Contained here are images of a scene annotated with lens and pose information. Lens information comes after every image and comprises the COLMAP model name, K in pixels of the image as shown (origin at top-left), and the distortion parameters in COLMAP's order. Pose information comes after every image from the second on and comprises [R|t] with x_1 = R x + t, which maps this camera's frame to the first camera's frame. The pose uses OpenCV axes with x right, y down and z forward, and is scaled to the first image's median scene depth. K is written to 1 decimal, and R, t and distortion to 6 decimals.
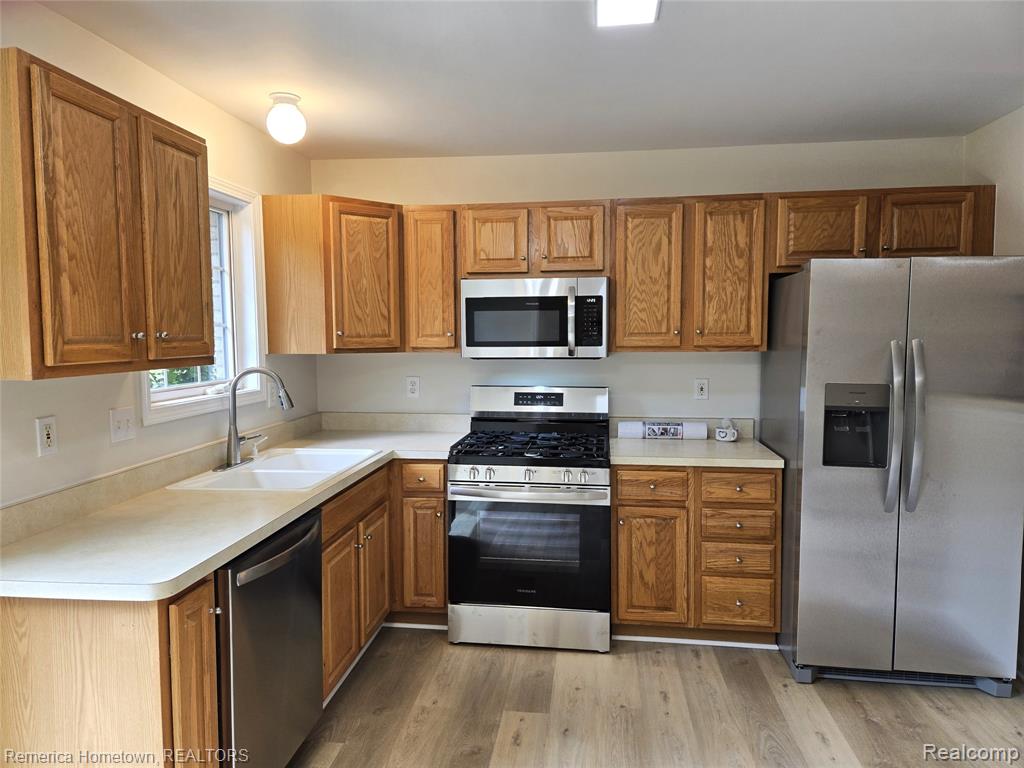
lens RADIAL K [[679.0, 0, 512.6], [0, 679.0, 379.9], [0, 0, 1]] dist [0.040827, -0.034245]
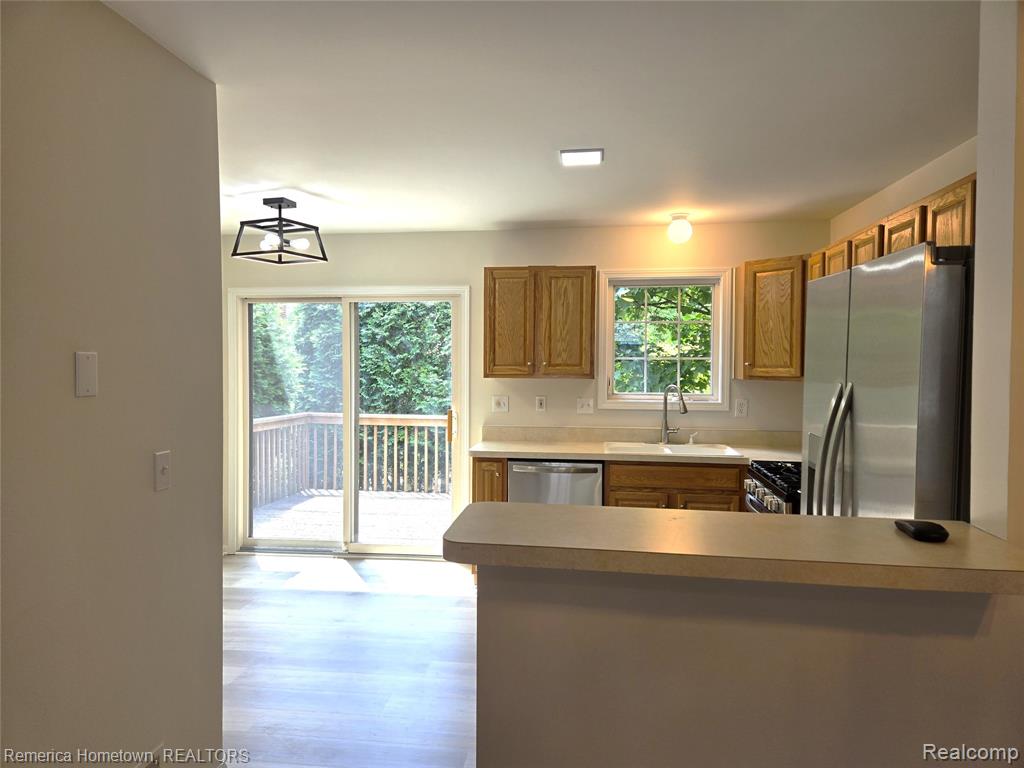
lens RADIAL K [[679.0, 0, 509.3], [0, 679.0, 377.4], [0, 0, 1]] dist [0.040827, -0.034245]
pose [[-0.005291, 0.031444, -0.999492, 1.811244], [-0.075185, 0.996664, 0.031753, -0.084229], [0.997156, 0.075314, -0.002909, 0.922757]]
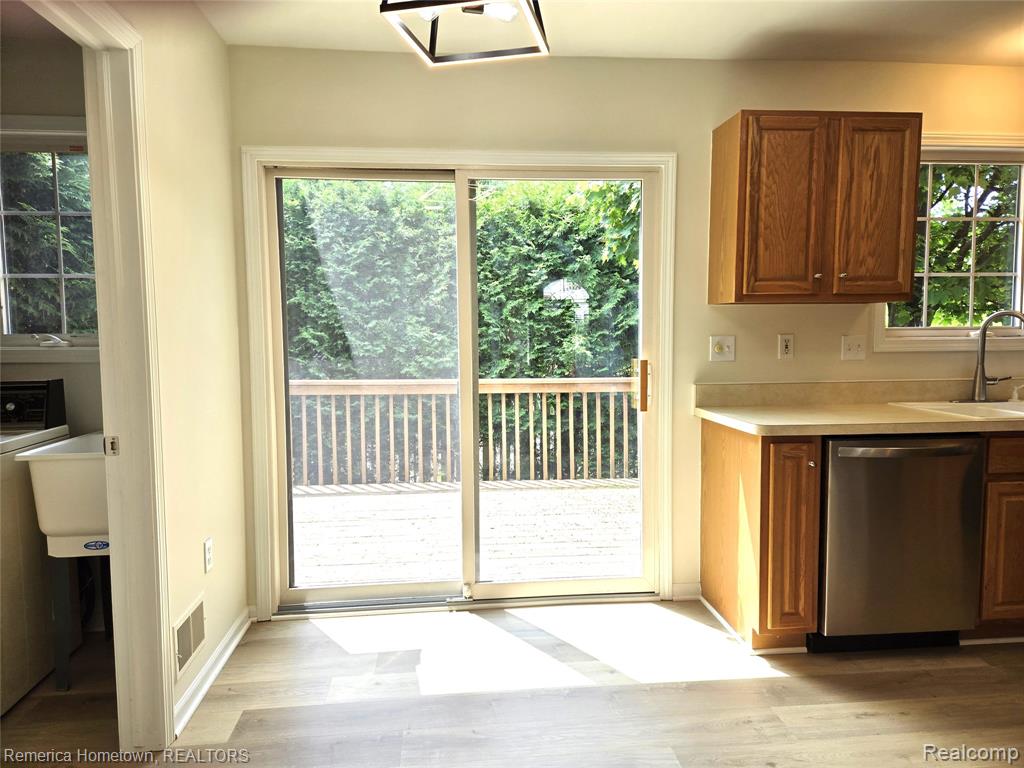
lens RADIAL K [[679.0, 0, 515.2], [0, 679.0, 386.9], [0, 0, 1]] dist [0.040827, -0.034245]
pose [[0.213901, 0.089830, -0.972716, 0.729965], [-0.063483, 0.994936, 0.077922, 0.094782], [0.974790, 0.045084, 0.218520, 0.071879]]
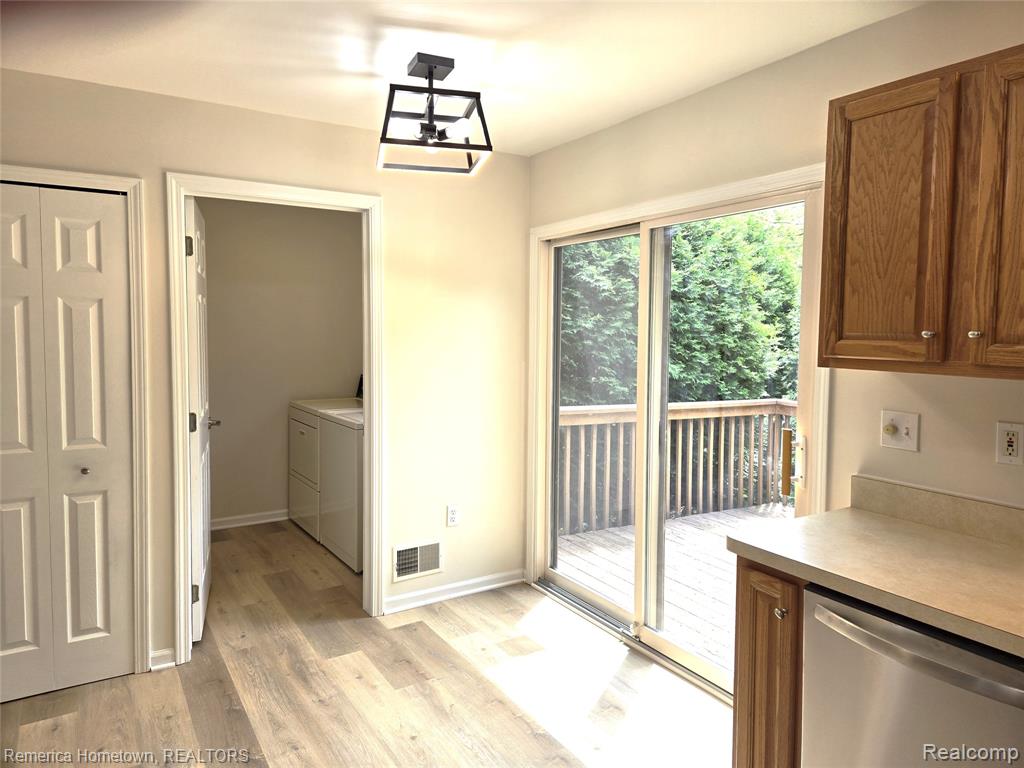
lens RADIAL K [[679.0, 0, 518.6], [0, 679.0, 365.1], [0, 0, 1]] dist [0.040827, -0.034245]
pose [[-0.776529, 0.035492, -0.629082, 0.417245], [-0.049419, 0.991906, 0.116964, -0.100182], [0.628141, 0.121914, -0.768489, 1.330715]]
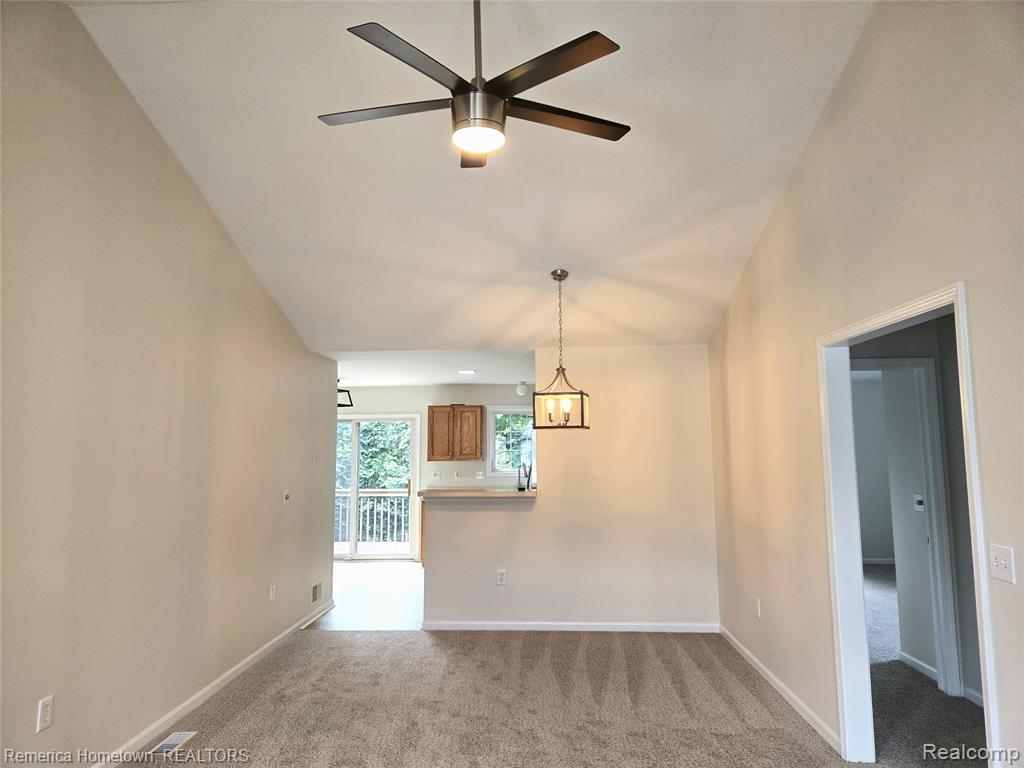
lens RADIAL K [[679.0, 0, 511.6], [0, 679.0, 381.5], [0, 0, 1]] dist [0.040827, -0.034245]
pose [[0.077833, -0.094516, -0.992476, 4.212878], [-0.063633, 0.992995, -0.099556, -0.117891], [0.994934, 0.070902, 0.071273, 1.030791]]
